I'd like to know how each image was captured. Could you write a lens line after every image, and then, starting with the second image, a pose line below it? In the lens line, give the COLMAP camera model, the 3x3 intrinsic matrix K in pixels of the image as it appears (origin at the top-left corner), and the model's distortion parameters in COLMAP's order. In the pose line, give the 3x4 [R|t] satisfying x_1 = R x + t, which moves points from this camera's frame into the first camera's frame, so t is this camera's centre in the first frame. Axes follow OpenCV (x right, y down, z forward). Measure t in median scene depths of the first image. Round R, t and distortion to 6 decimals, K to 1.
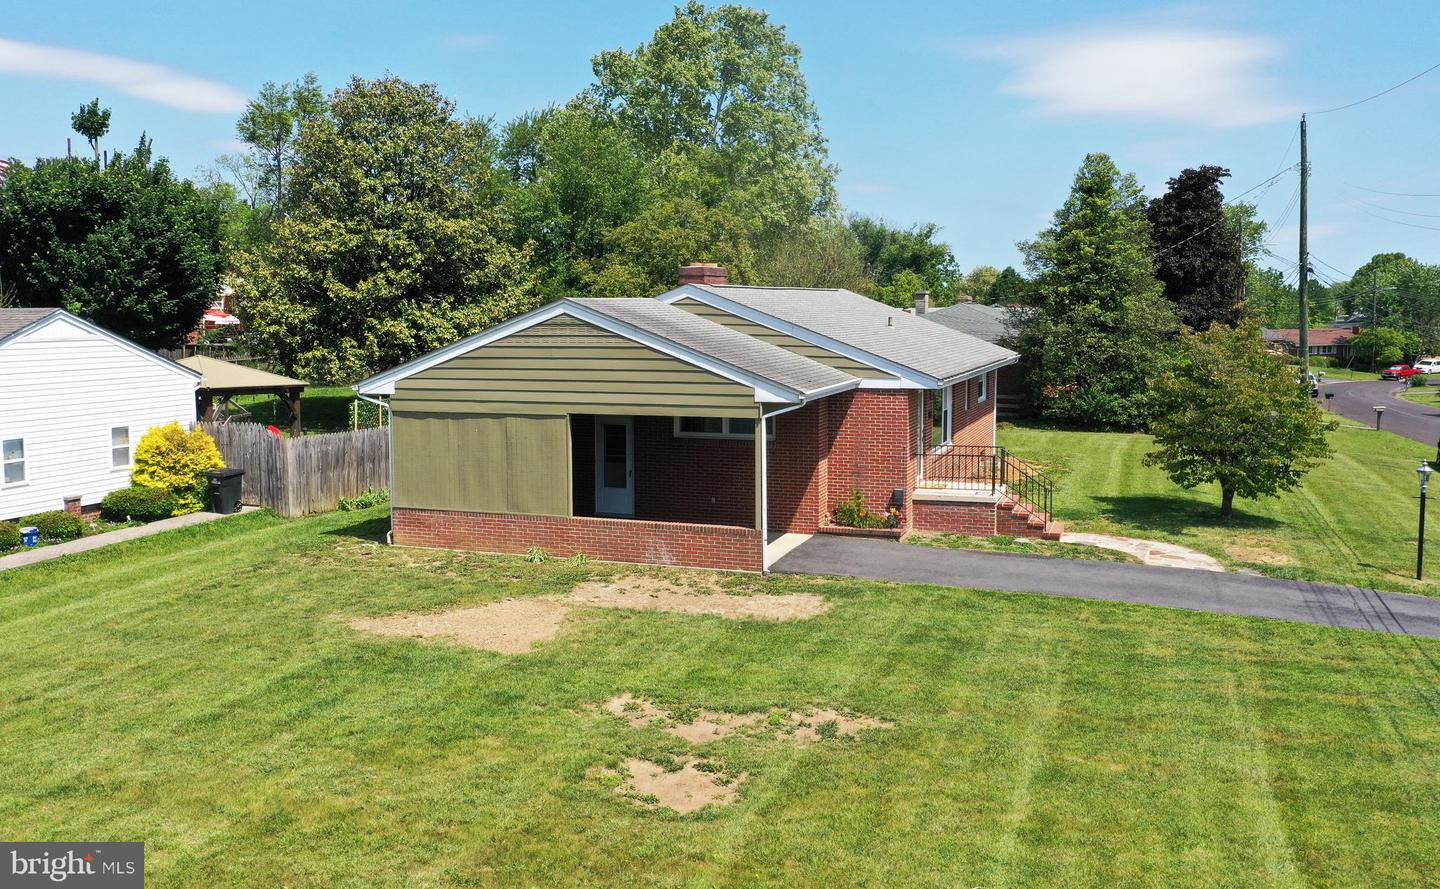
lens RADIAL K [[1313.6, 0, 720.4], [0, 1313.6, 468.3], [0, 0, 1]] dist [0.008642, -0.009563]
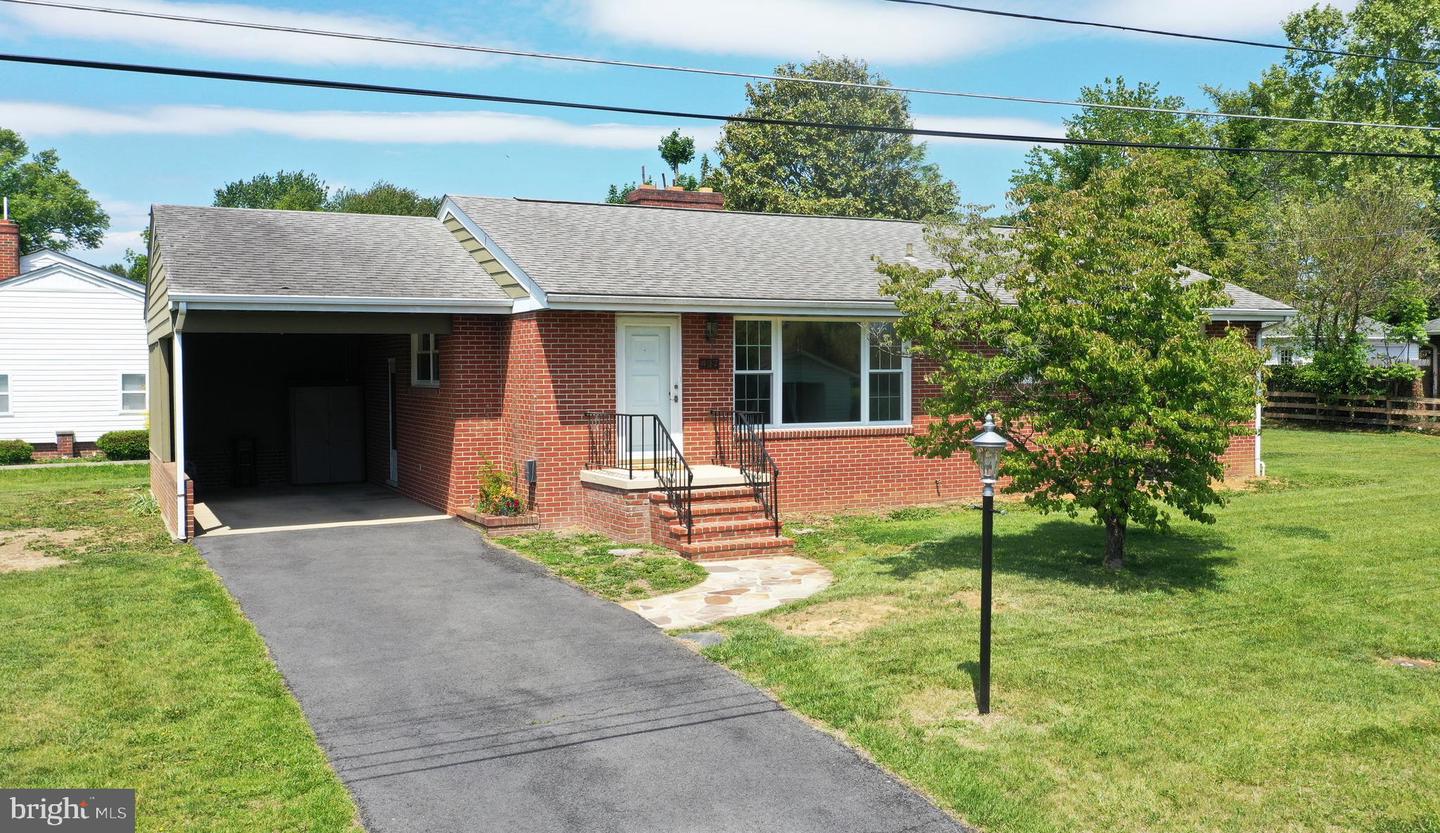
lens RADIAL K [[1295.6, 0, 764.8], [0, 1295.6, 417.2], [0, 0, 1]] dist [0.000677, -0.000333]
pose [[0.731802, 0.023007, -0.681129, 0.650763], [-0.079242, 0.995524, -0.051511, 0.017897], [0.676895, 0.091670, 0.730349, 0.574246]]
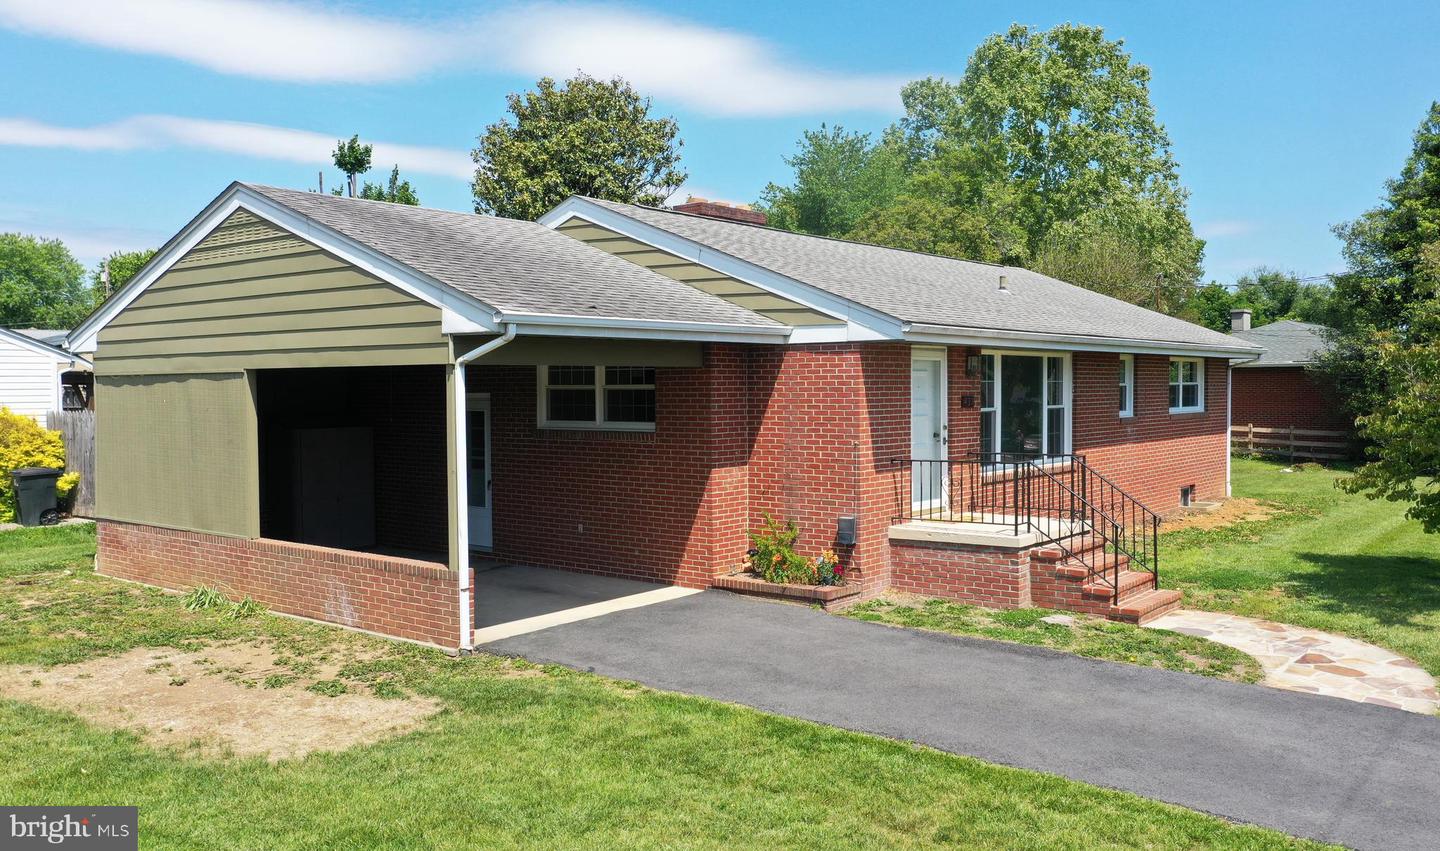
lens RADIAL K [[1218.5, 0, 781.8], [0, 1218.5, 429.2], [0, 0, 1]] dist [-0.003945, 0.003591]
pose [[0.951353, 0.007803, -0.308003, 0.262181], [-0.034448, 0.996105, -0.081166, 0.020995], [0.306170, 0.087827, 0.947917, 0.468698]]
